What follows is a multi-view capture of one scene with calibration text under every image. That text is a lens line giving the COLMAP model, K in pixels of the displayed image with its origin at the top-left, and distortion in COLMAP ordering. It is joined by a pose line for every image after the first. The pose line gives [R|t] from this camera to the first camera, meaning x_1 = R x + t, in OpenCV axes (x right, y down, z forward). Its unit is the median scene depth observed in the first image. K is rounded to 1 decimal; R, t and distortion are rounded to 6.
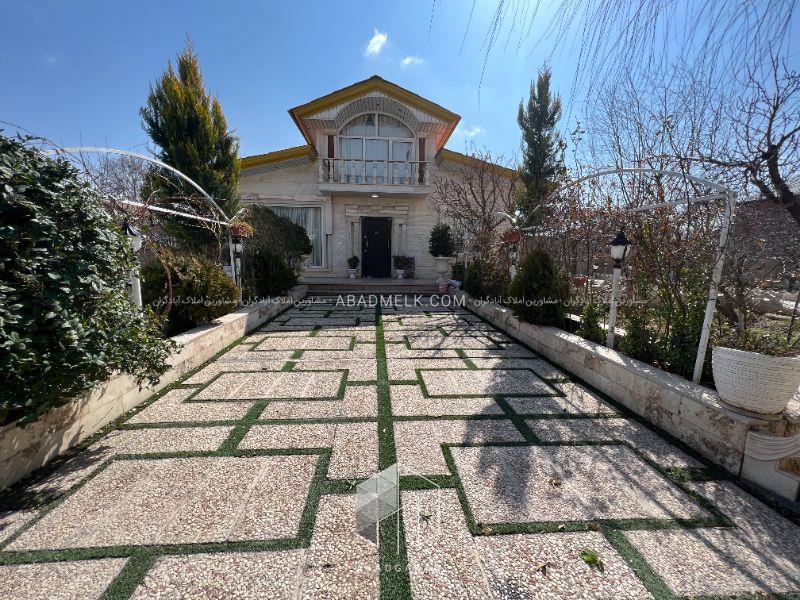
lens RADIAL K [[319.6, 0, 402.2], [0, 319.6, 299.0], [0, 0, 1]] dist [0.001911, -0.000884]
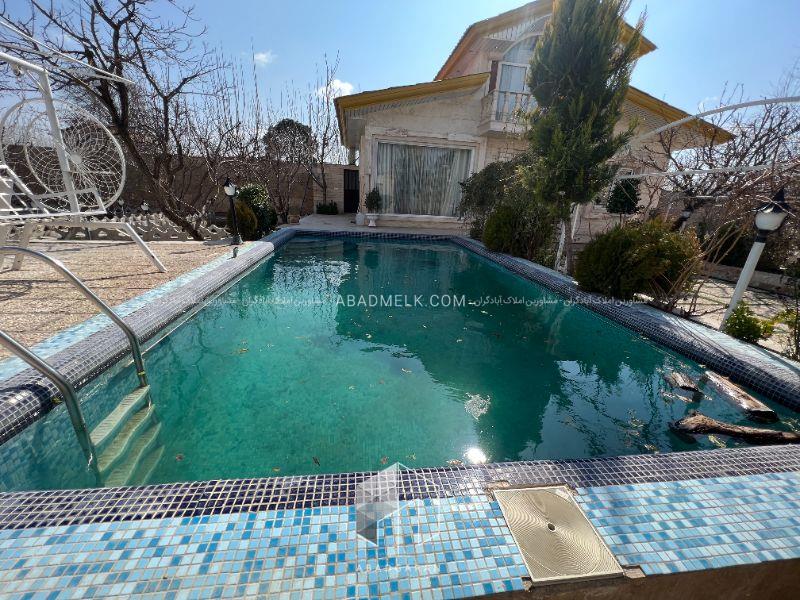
lens RADIAL K [[319.6, 0, 400.8], [0, 319.6, 300.8], [0, 0, 1]] dist [0.001911, -0.000884]
pose [[0.997391, 0.014592, 0.070699, -0.570919], [-0.026537, 0.984897, 0.171098, -0.019148], [-0.067134, -0.172527, 0.982714, 0.067767]]
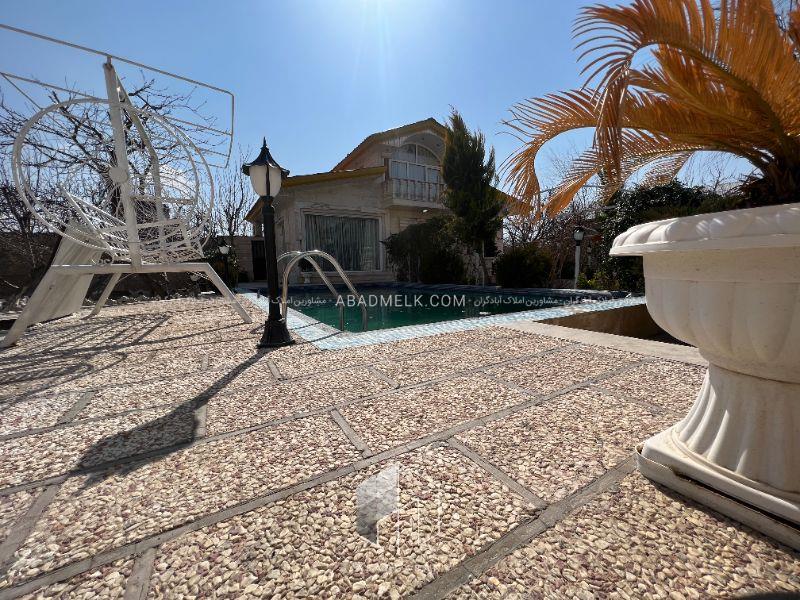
lens RADIAL K [[319.6, 0, 400.5], [0, 319.6, 302.6], [0, 0, 1]] dist [0.001911, -0.000884]
pose [[0.895629, -0.086652, 0.436280, -0.796657], [0.105201, 0.994279, -0.018487, 0.047521], [-0.432182, 0.062454, 0.899621, -0.052297]]
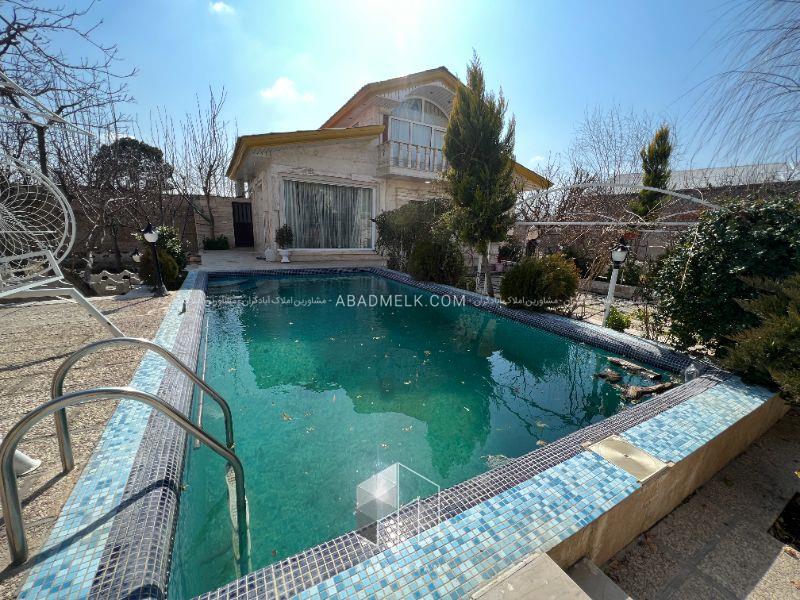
lens RADIAL K [[319.6, 0, 399.9], [0, 319.6, 301.2], [0, 0, 1]] dist [0.001911, -0.000884]
pose [[0.904579, -0.078670, 0.418985, -0.695334], [0.040005, 0.994153, 0.100294, -0.040391], [-0.424426, -0.073962, 0.902437, 0.051550]]
